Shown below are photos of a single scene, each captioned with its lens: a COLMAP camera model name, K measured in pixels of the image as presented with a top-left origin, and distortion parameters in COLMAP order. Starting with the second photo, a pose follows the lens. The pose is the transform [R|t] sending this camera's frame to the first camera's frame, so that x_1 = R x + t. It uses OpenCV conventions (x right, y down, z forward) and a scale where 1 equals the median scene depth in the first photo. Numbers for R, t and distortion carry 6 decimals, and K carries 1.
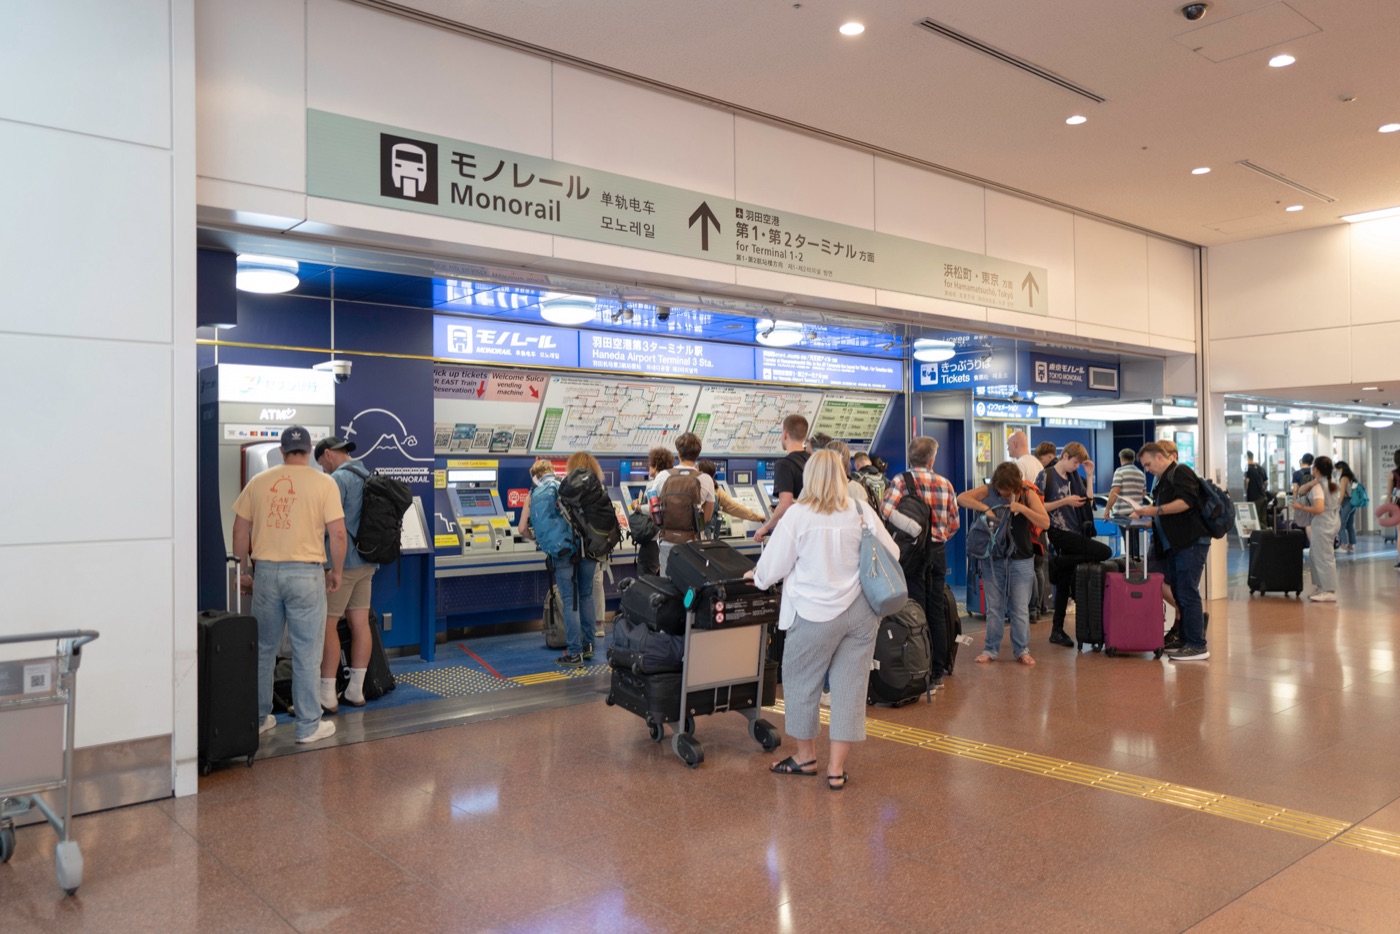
lens RADIAL K [[1066.9, 0, 700.0], [0, 1066.9, 467.0], [0, 0, 1]] dist [-0.001914, 0.061069]
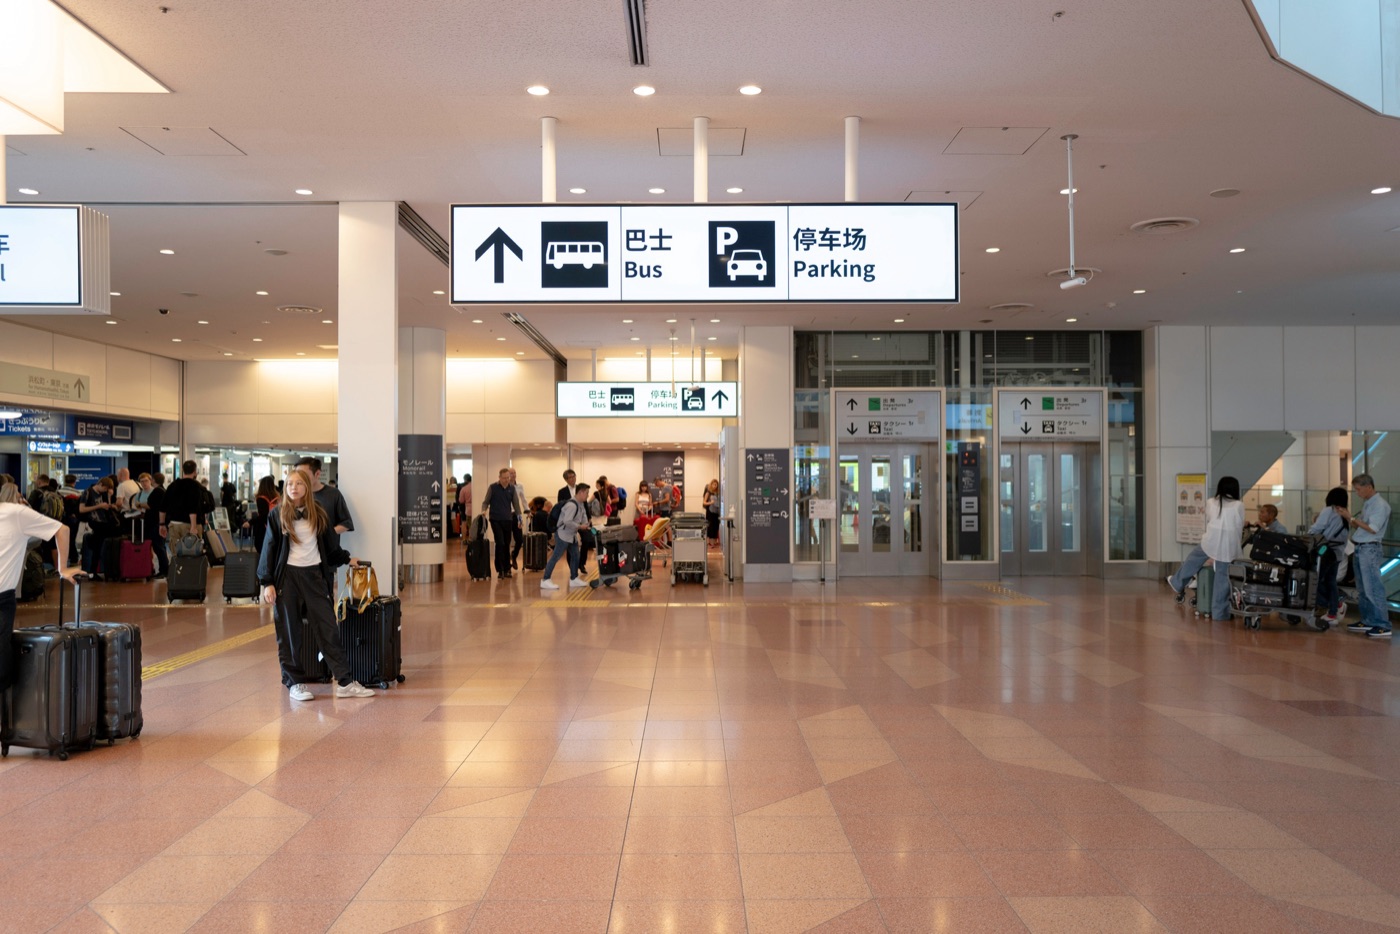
lens RADIAL K [[1066.9, 0, 700.0], [0, 1066.9, 467.0], [0, 0, 1]] dist [-0.001914, 0.061069]
pose [[0.652965, 0.020511, 0.757110, -0.231295], [-0.014332, 0.999789, -0.014726, -0.013874], [-0.757252, -0.001235, 0.653122, -0.600543]]
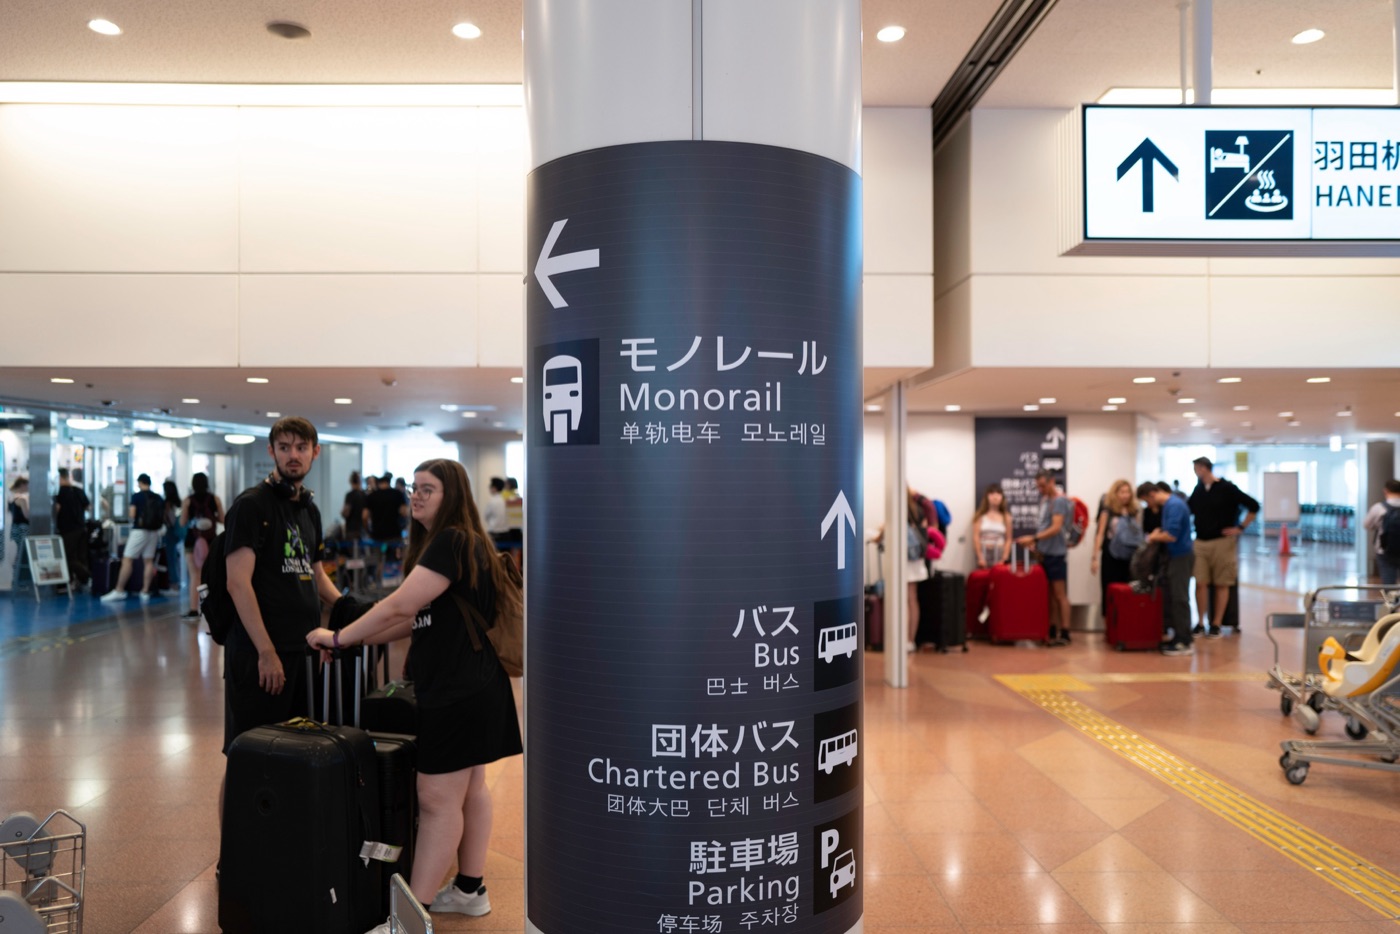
lens RADIAL K [[1066.9, 0, 700.0], [0, 1066.9, 467.0], [0, 0, 1]] dist [-0.001914, 0.061069]
pose [[0.639552, 0.021615, 0.768444, 0.273279], [-0.015023, 0.999765, -0.015618, -0.012630], [-0.768601, -0.001556, 0.639726, 0.210868]]
